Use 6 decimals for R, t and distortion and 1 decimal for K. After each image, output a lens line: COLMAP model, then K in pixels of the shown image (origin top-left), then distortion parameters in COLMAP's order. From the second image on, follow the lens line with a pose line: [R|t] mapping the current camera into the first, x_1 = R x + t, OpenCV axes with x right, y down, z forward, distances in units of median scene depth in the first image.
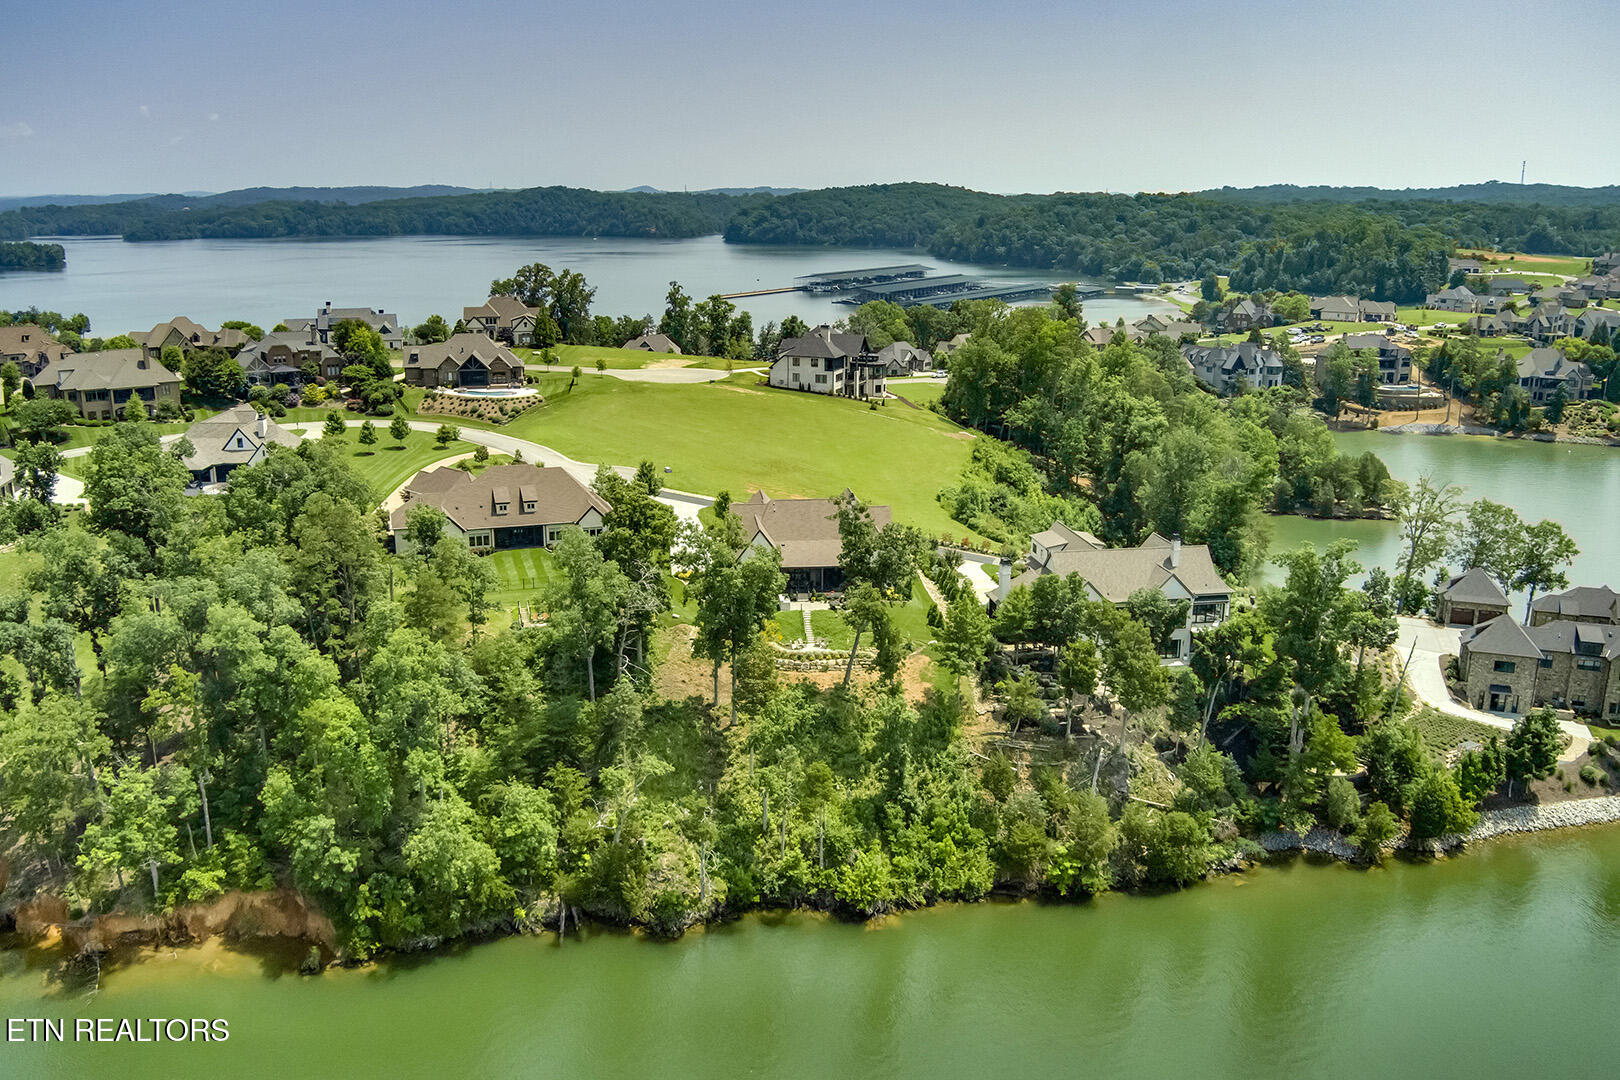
lens RADIAL K [[1331.8, 0, 798.9], [0, 1331.8, 540.5], [0, 0, 1]] dist [-0.070987, 0.014258]
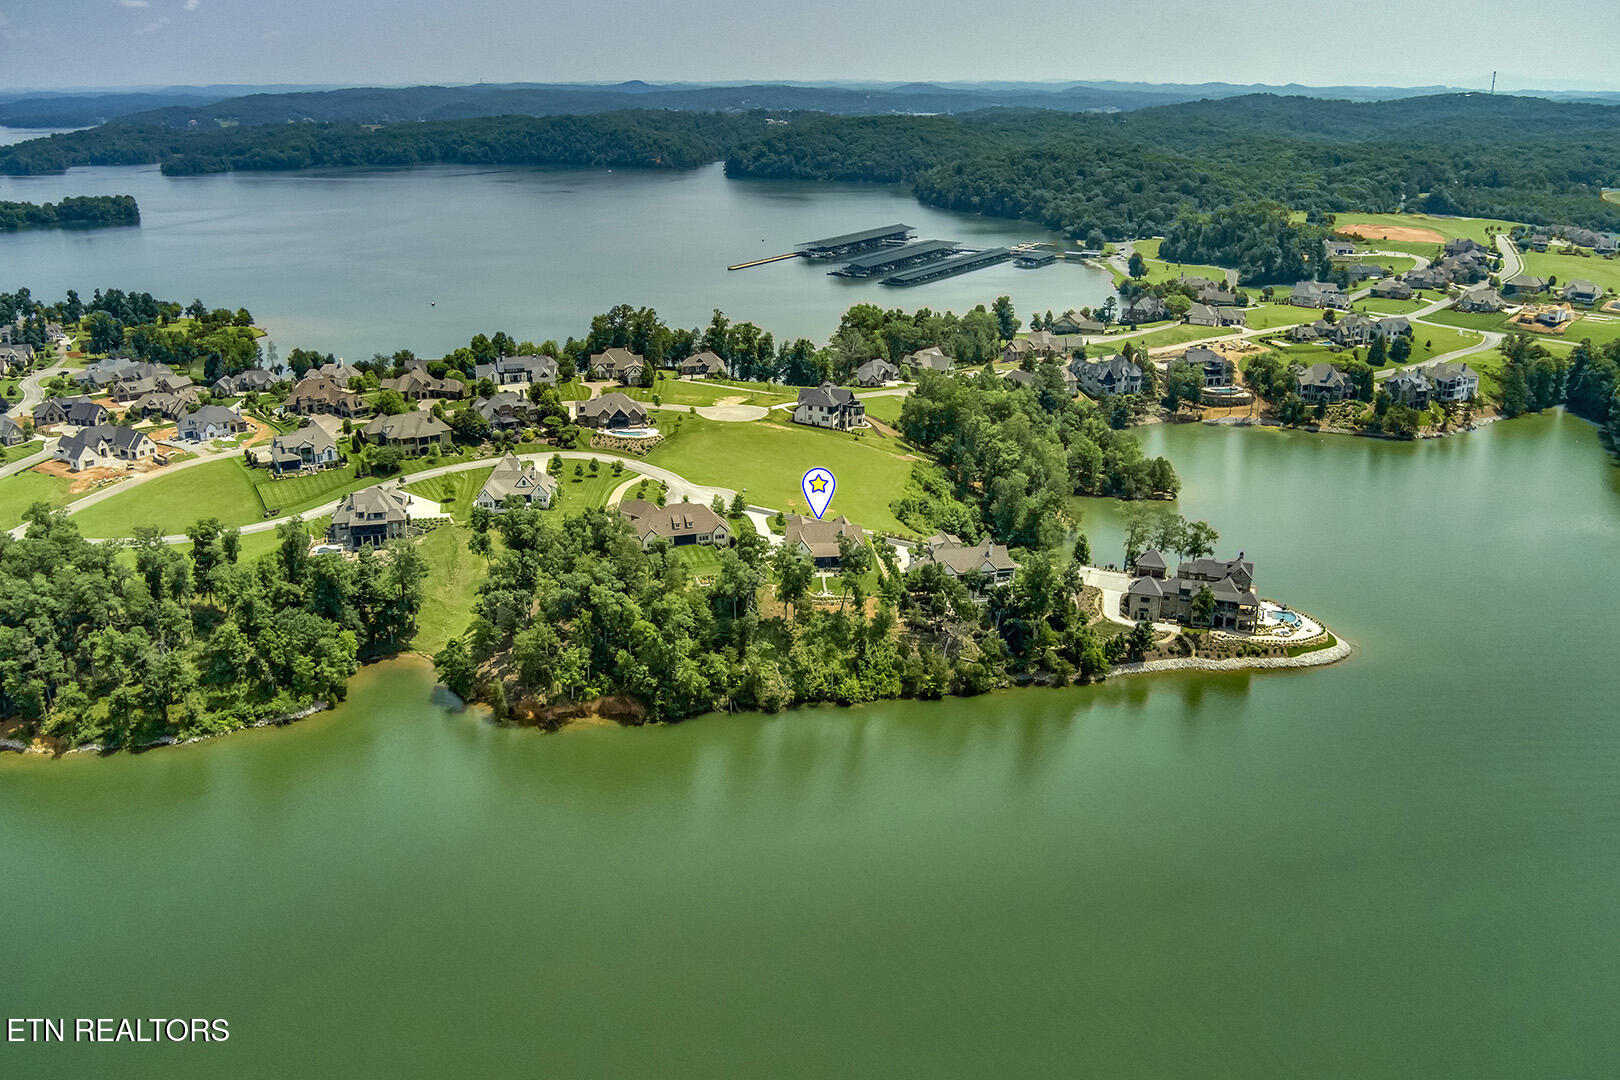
lens RADIAL K [[1331.8, 0, 798.9], [0, 1331.8, 540.5], [0, 0, 1]] dist [-0.070987, 0.014258]
pose [[0.999965, -0.006767, 0.004973, -0.044666], [0.006338, 0.996631, 0.081772, -0.183635], [-0.005510, -0.081737, 0.996639, -1.172417]]
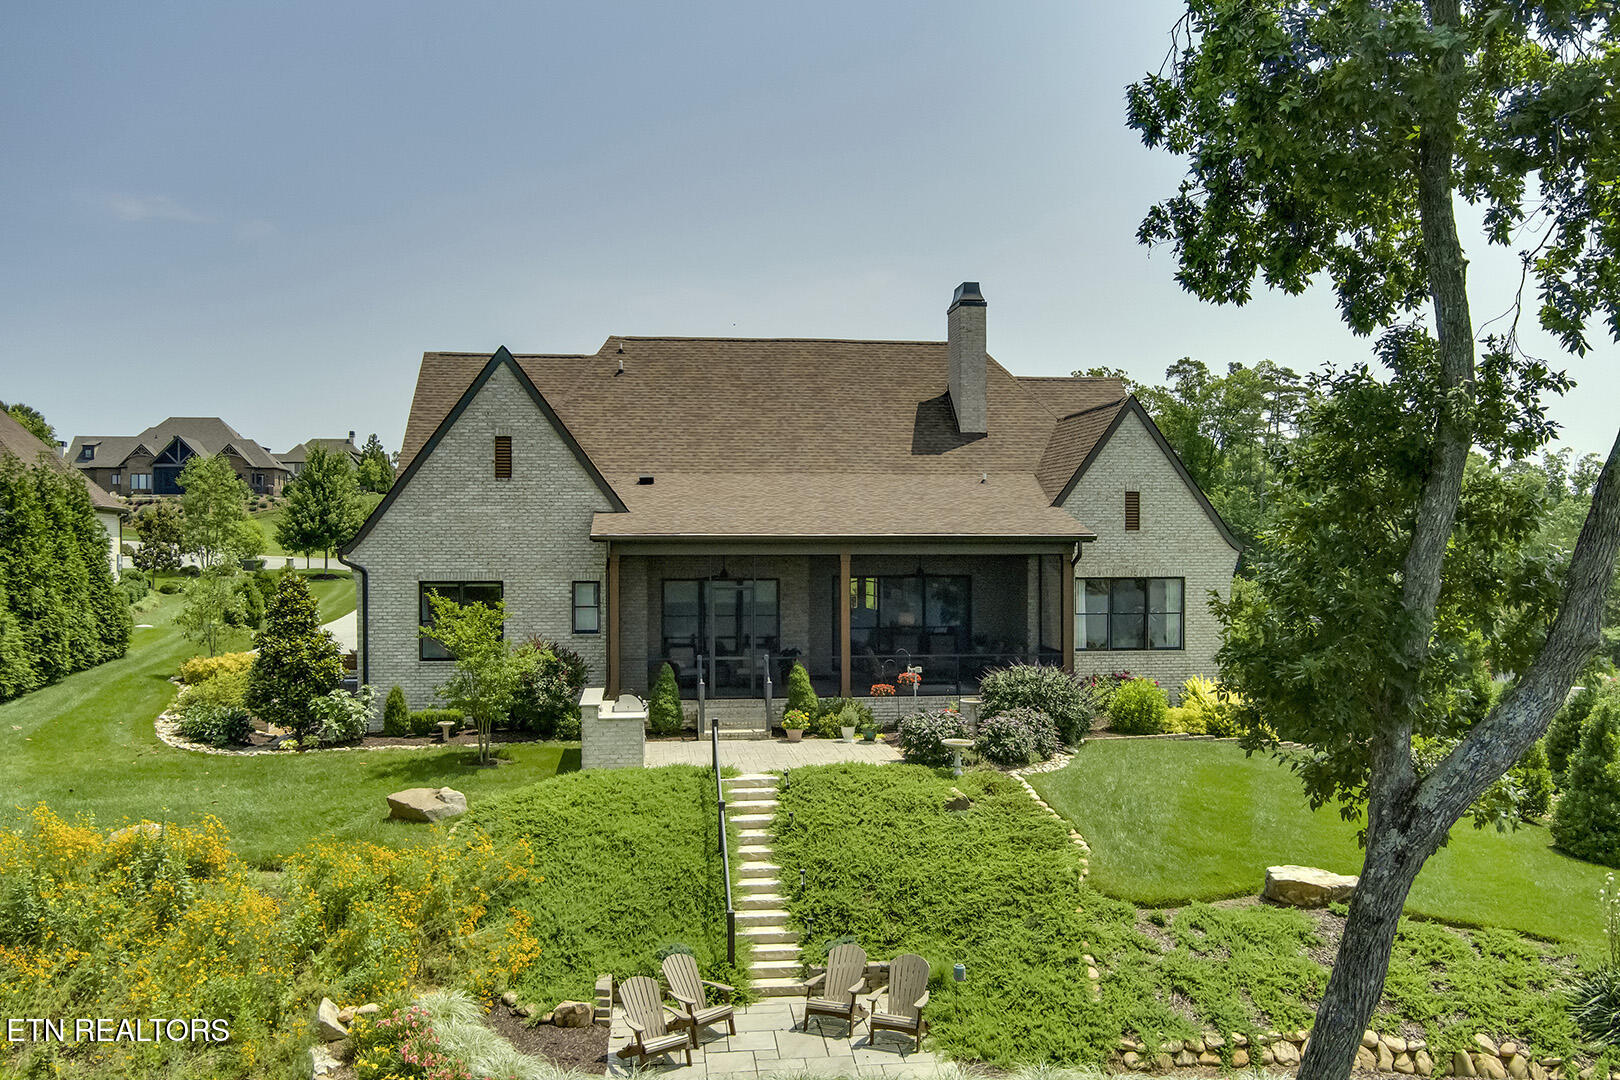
lens RADIAL K [[1331.8, 0, 798.9], [0, 1331.8, 540.5], [0, 0, 1]] dist [-0.070987, 0.014258]
pose [[0.999926, 0.000520, 0.012185, 0.009038], [0.002504, 0.969043, -0.246879, 0.060966], [-0.011936, 0.246891, 0.968970, 0.801526]]
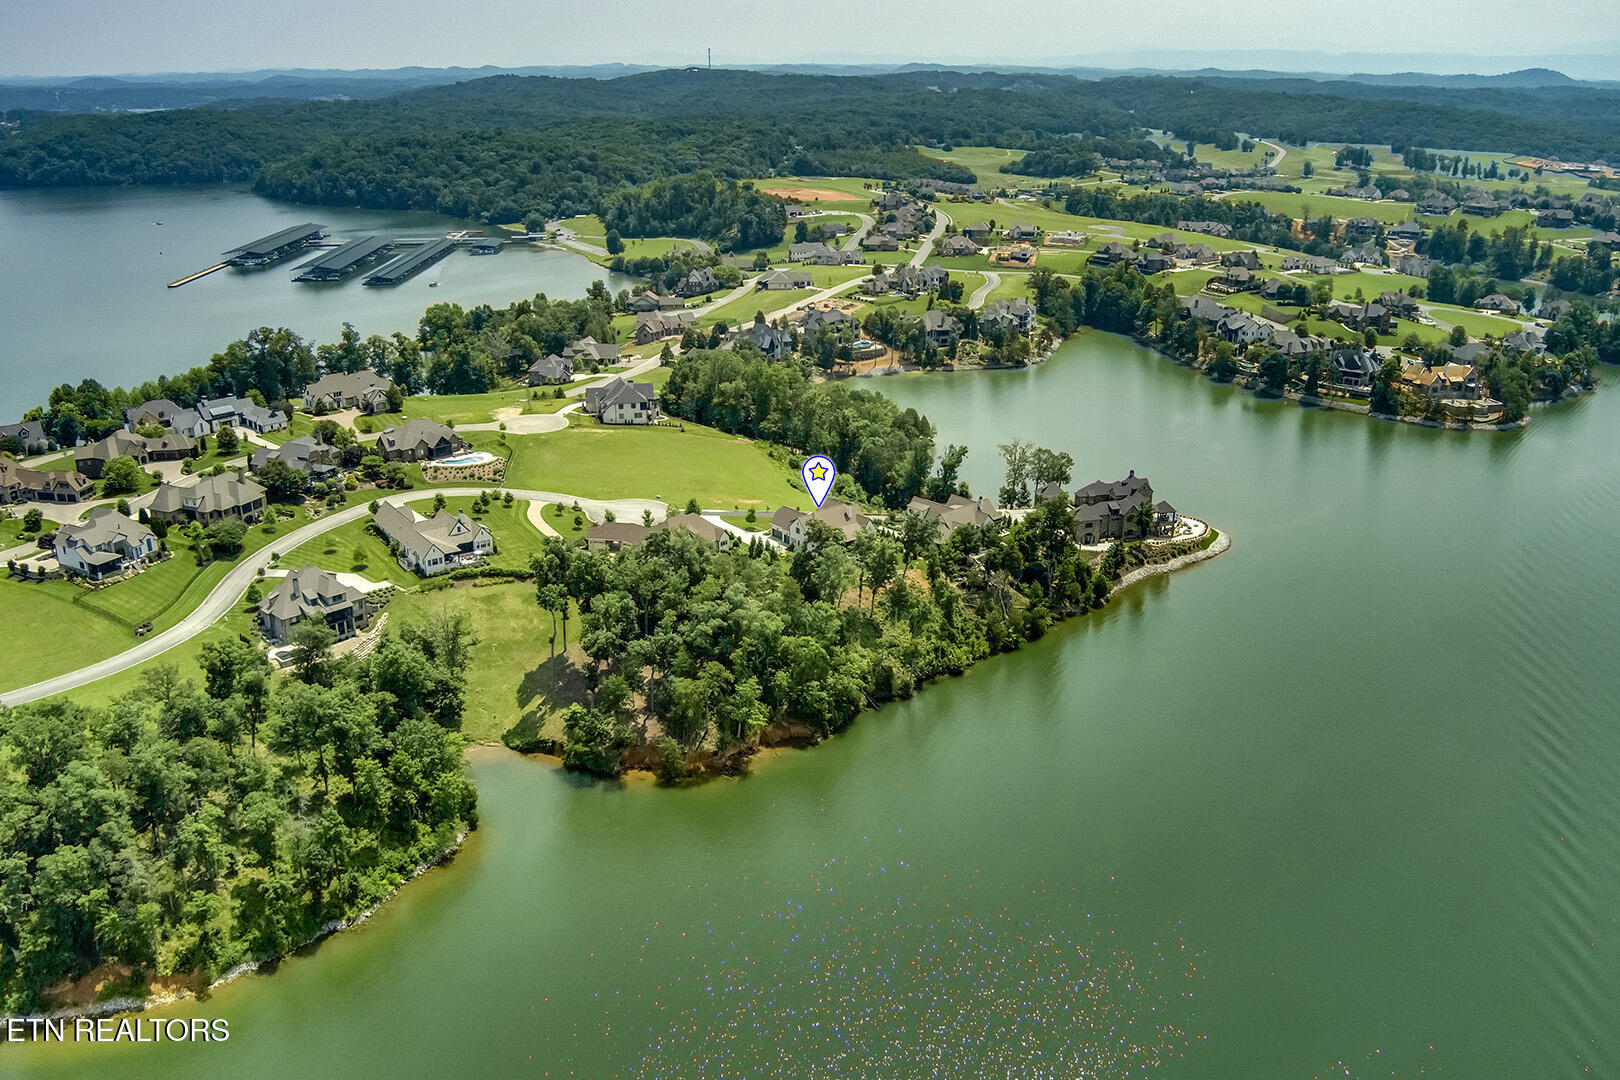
lens RADIAL K [[1331.8, 0, 798.9], [0, 1331.8, 540.5], [0, 0, 1]] dist [-0.070987, 0.014258]
pose [[0.835205, -0.192792, 0.515038, -1.159544], [0.143752, 0.980511, 0.133918, -0.277056], [-0.530819, -0.037811, 0.846641, -0.780857]]
